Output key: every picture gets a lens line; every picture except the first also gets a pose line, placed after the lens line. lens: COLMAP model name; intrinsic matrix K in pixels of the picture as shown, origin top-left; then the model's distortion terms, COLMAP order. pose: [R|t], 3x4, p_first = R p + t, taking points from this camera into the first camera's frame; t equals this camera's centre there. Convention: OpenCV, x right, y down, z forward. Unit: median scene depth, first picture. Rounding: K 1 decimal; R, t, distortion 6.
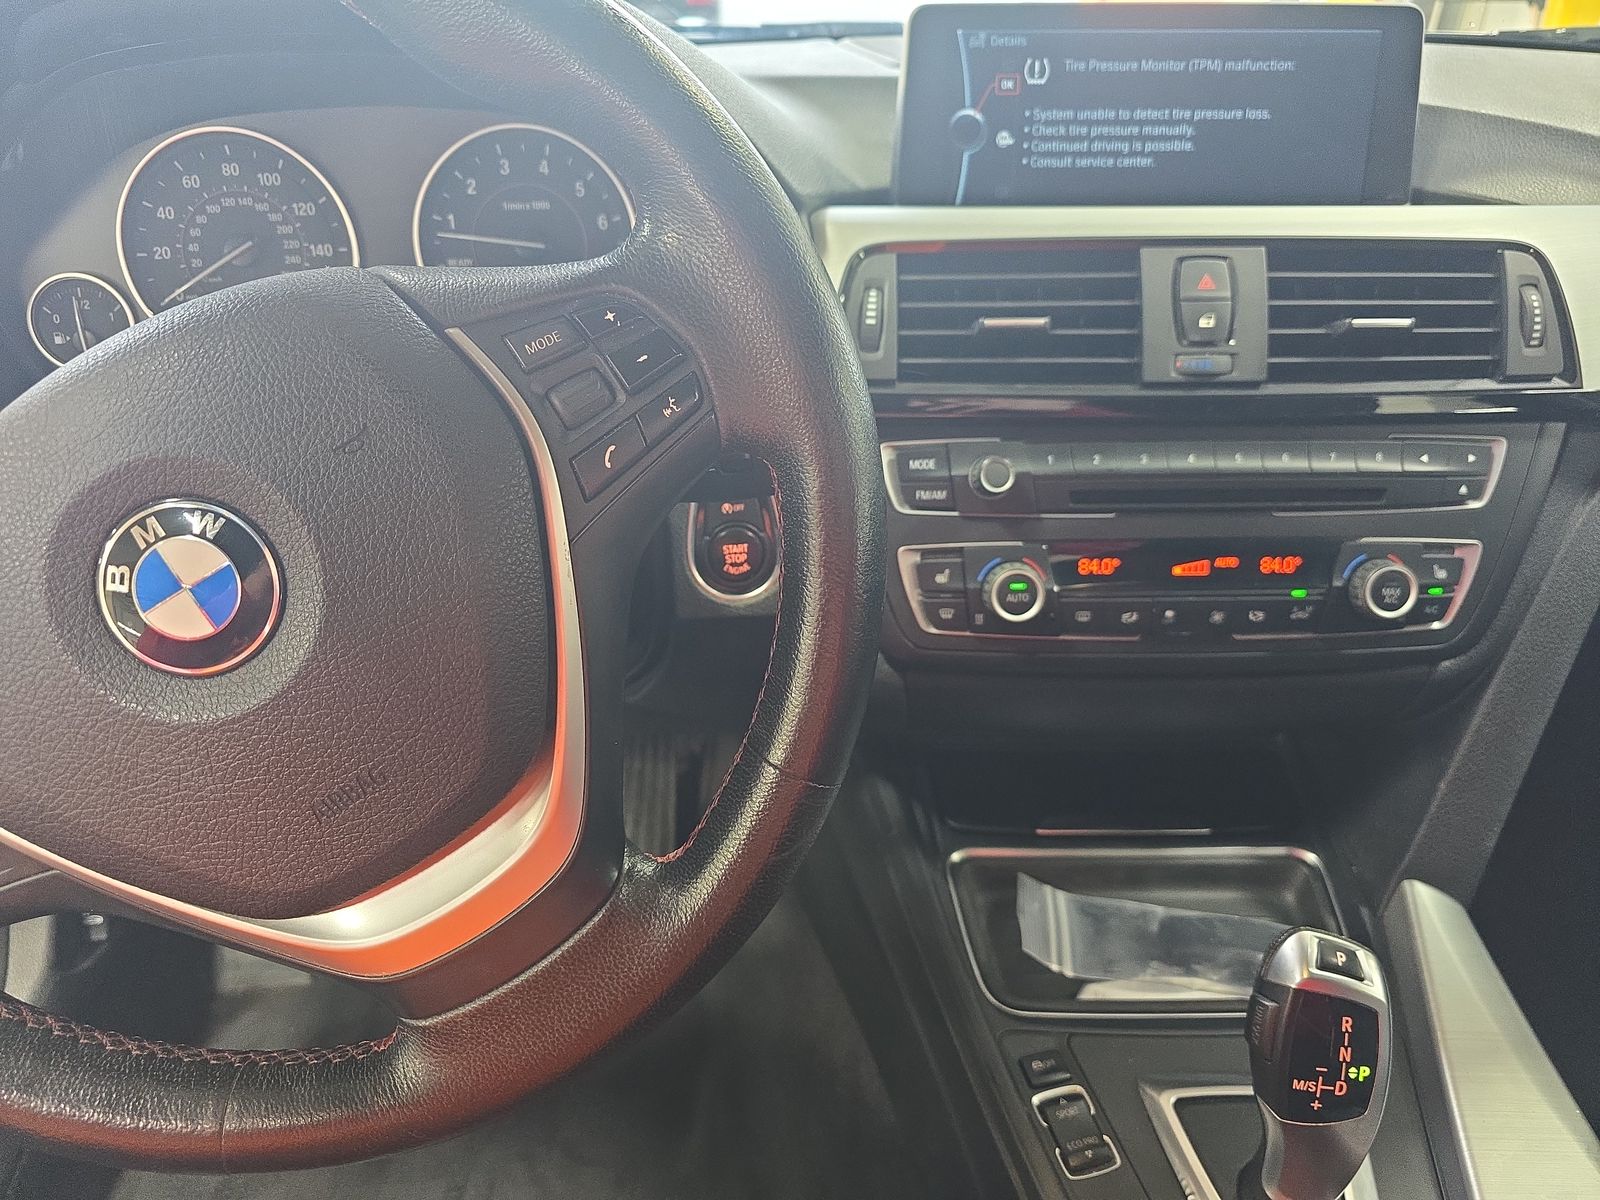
lens RADIAL K [[1111.8, 0, 799.3], [0, 1111.8, 597.4], [0, 0, 1]] dist [0.050081, -0.053622]
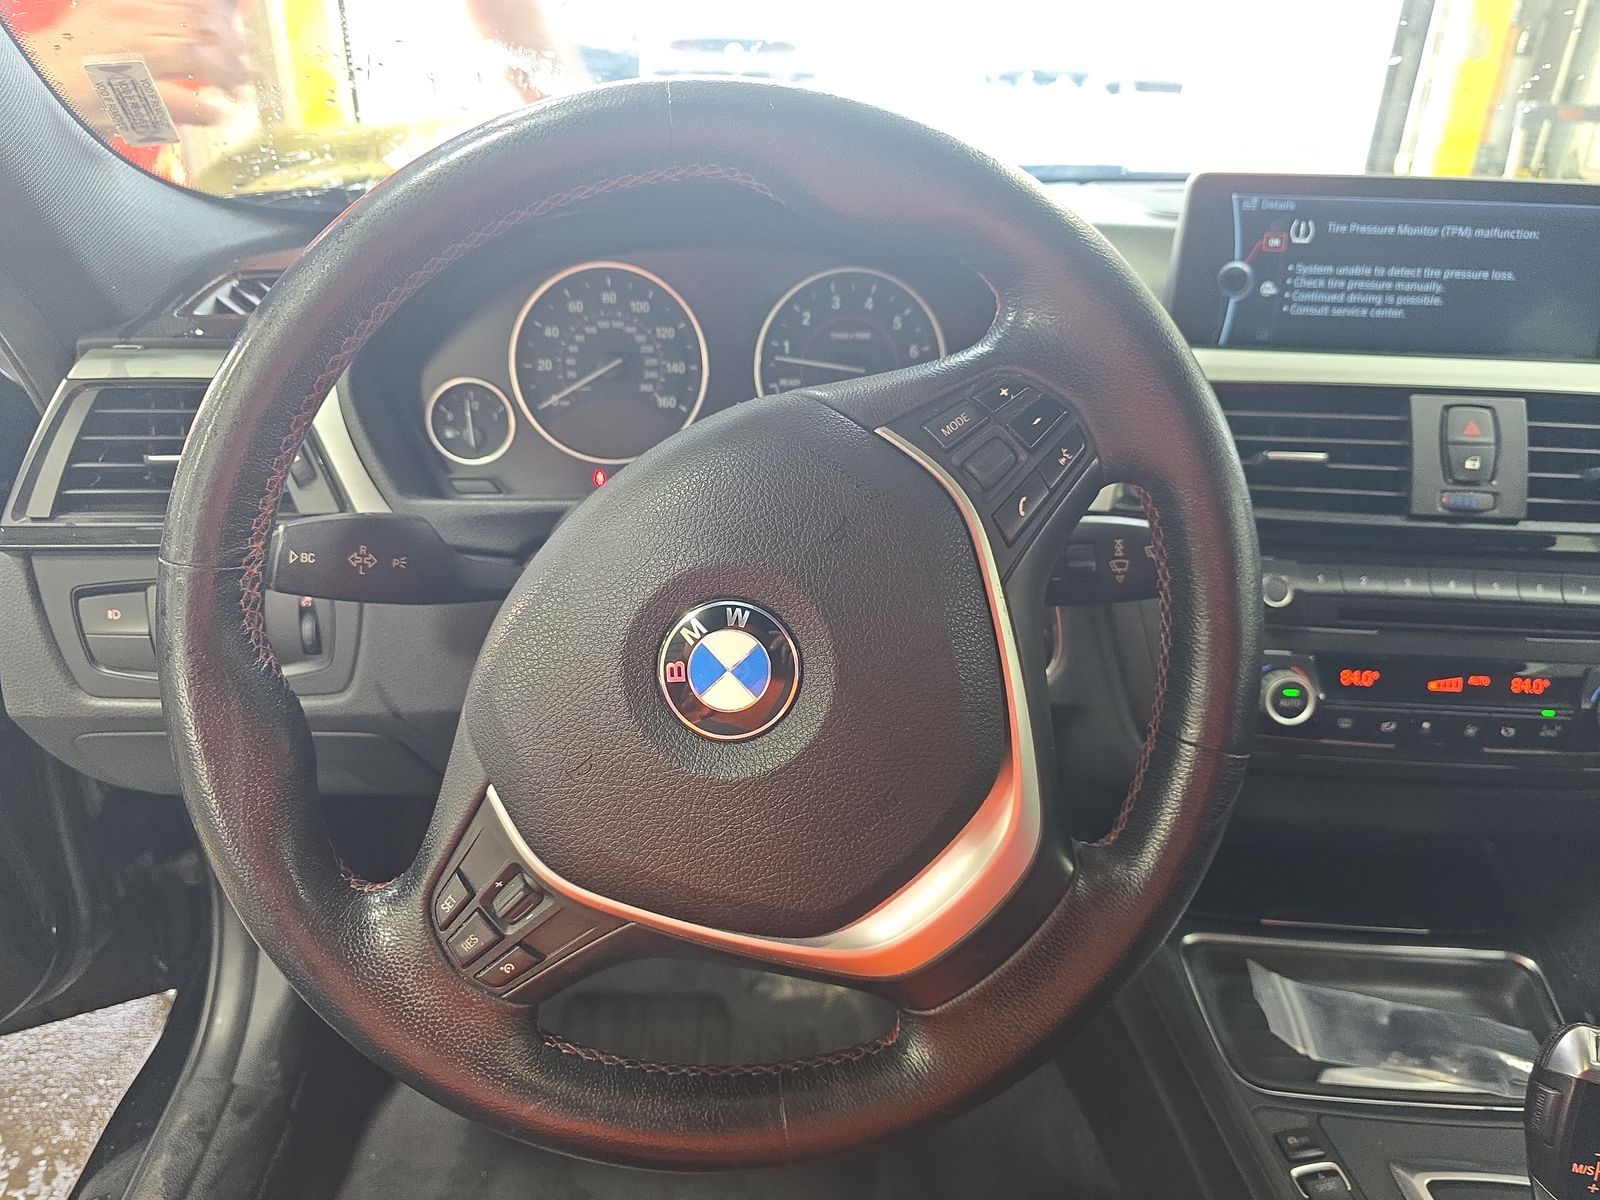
lens RADIAL K [[1108.6, 0, 800.0], [0, 1108.6, 600.0], [0, 0, 1]] dist [0.055741, -0.053091]
pose [[0.997402, 0.052187, -0.049655, -0.226063], [-0.055174, 0.996623, -0.060810, -0.006717], [0.046314, 0.063391, 0.996914, -0.124171]]
